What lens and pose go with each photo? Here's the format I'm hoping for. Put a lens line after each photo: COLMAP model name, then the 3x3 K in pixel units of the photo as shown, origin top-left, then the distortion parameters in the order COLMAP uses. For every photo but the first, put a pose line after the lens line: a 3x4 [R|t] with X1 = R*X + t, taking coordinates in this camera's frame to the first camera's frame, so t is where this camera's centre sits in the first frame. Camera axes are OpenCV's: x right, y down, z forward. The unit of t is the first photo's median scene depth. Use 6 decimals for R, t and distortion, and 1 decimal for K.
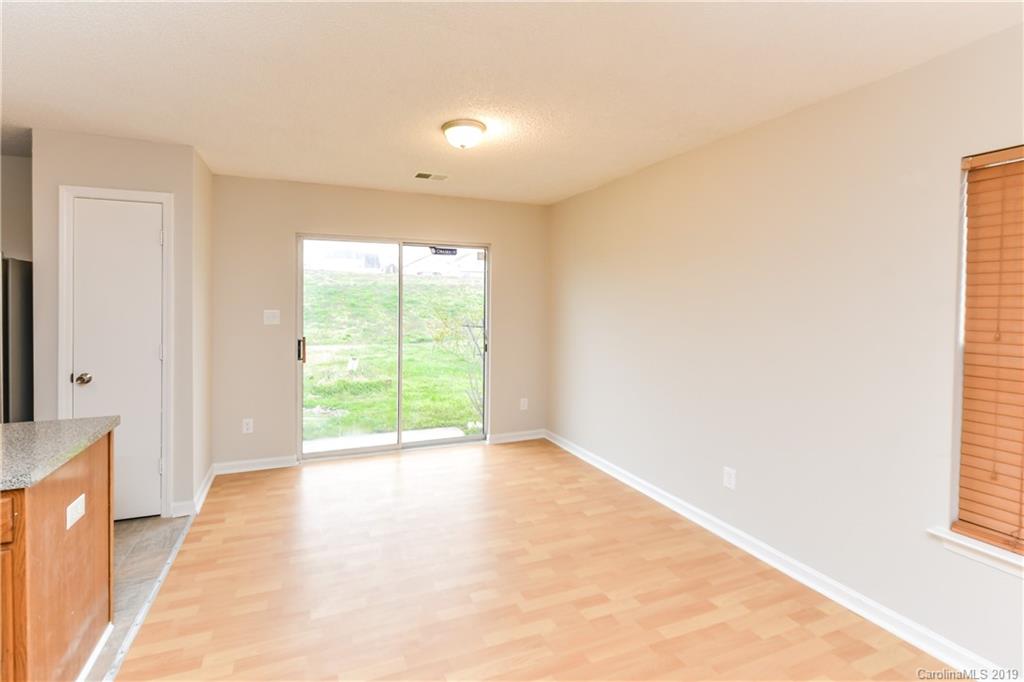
lens RADIAL K [[432.9, 0, 453.6], [0, 432.9, 301.3], [0, 0, 1]] dist [0.007983, -0.003276]
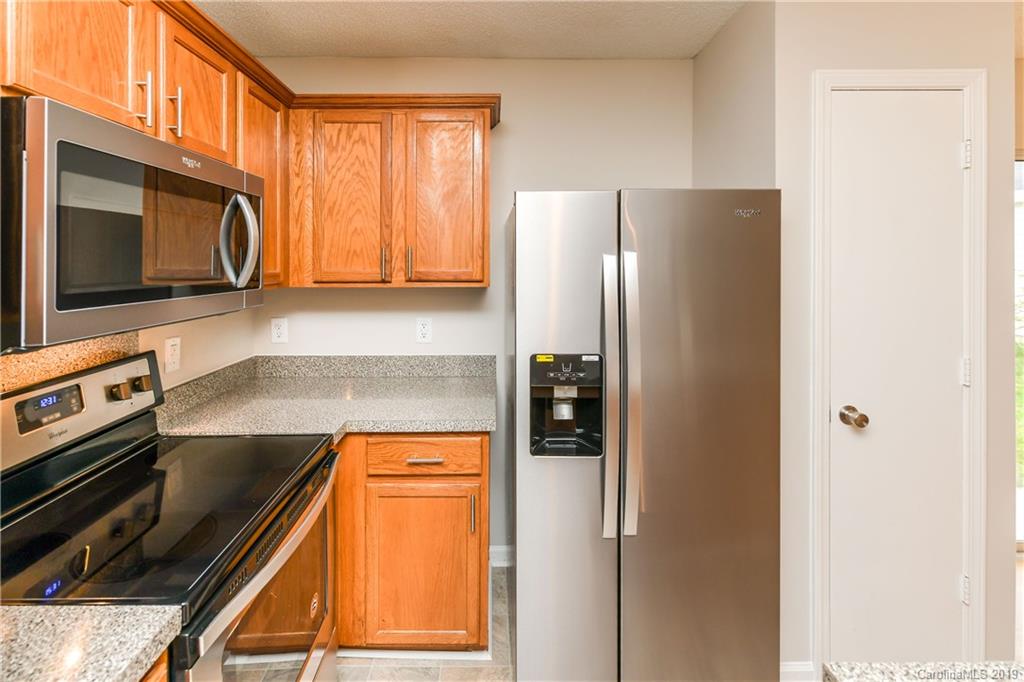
lens RADIAL K [[474.9, 0, 486.1], [0, 474.9, 262.7], [0, 0, 1]] dist [-0.004710, 0.001056]
pose [[0.931450, -0.009786, -0.363738, -0.939296], [0.009443, 0.999952, -0.002720, -0.018768], [0.363747, -0.000901, 0.931497, 0.244495]]
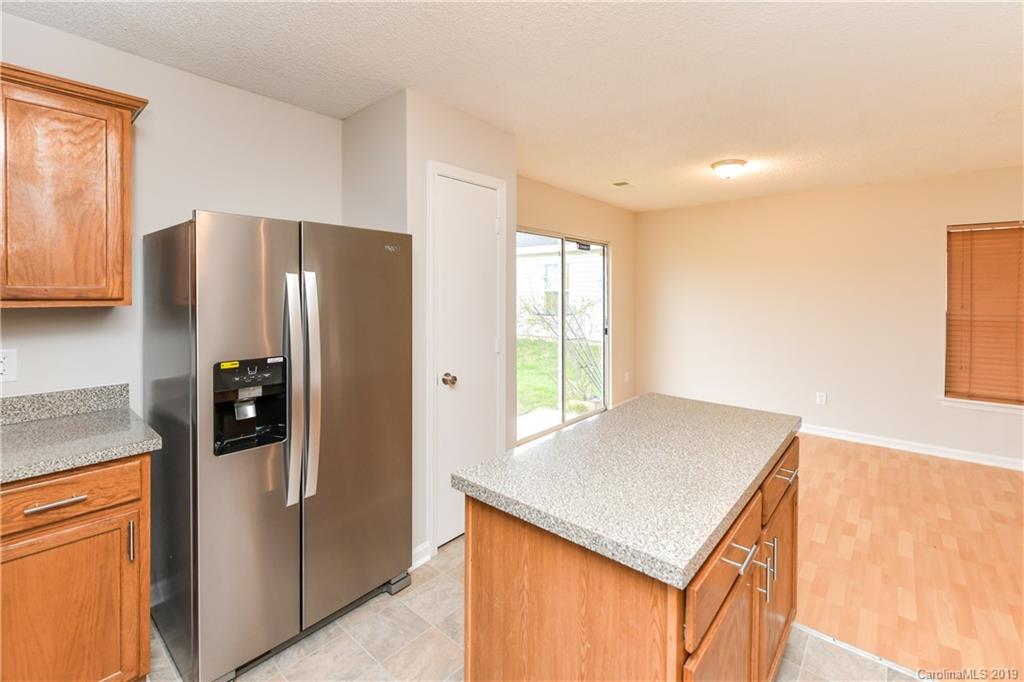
lens RADIAL K [[432.9, 0, 552.4], [0, 432.9, 305.7], [0, 0, 1]] dist [0.007983, -0.003276]
pose [[0.854523, -0.021593, 0.518964, -1.001588], [0.002683, 0.999306, 0.037161, -0.006580], [-0.519406, -0.030363, 0.853988, 0.109445]]
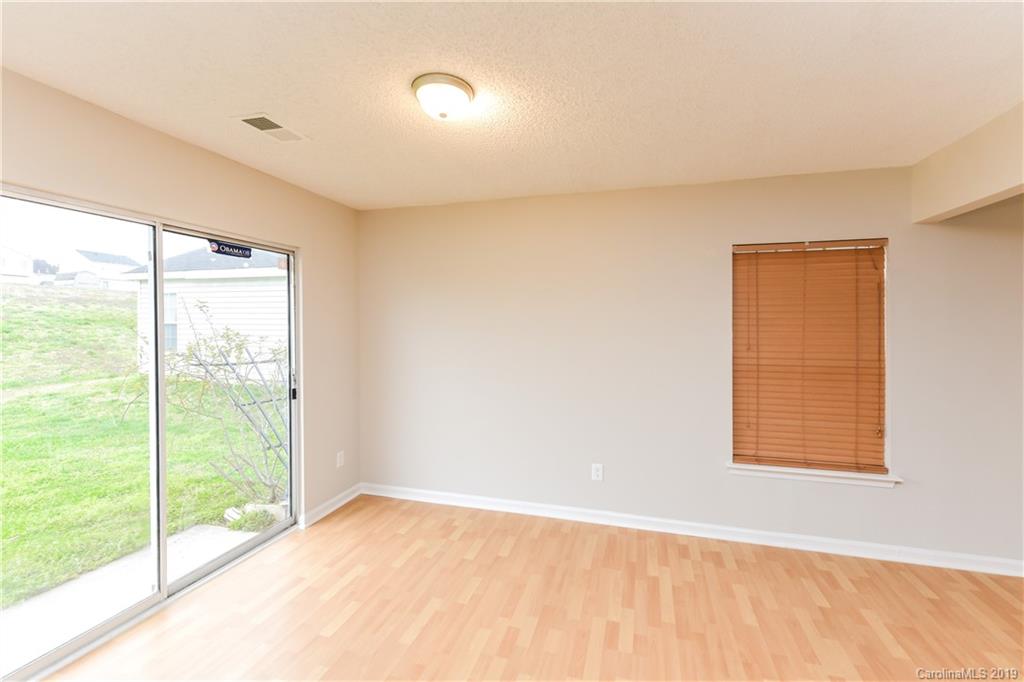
lens RADIAL K [[432.9, 0, 528.5], [0, 432.9, 319.1], [0, 0, 1]] dist [0.007983, -0.003276]
pose [[0.571857, 0.001165, 0.820353, -0.430947], [0.000996, 0.999997, -0.002114, -0.018790], [-0.820353, 0.002026, 0.571854, 0.417852]]
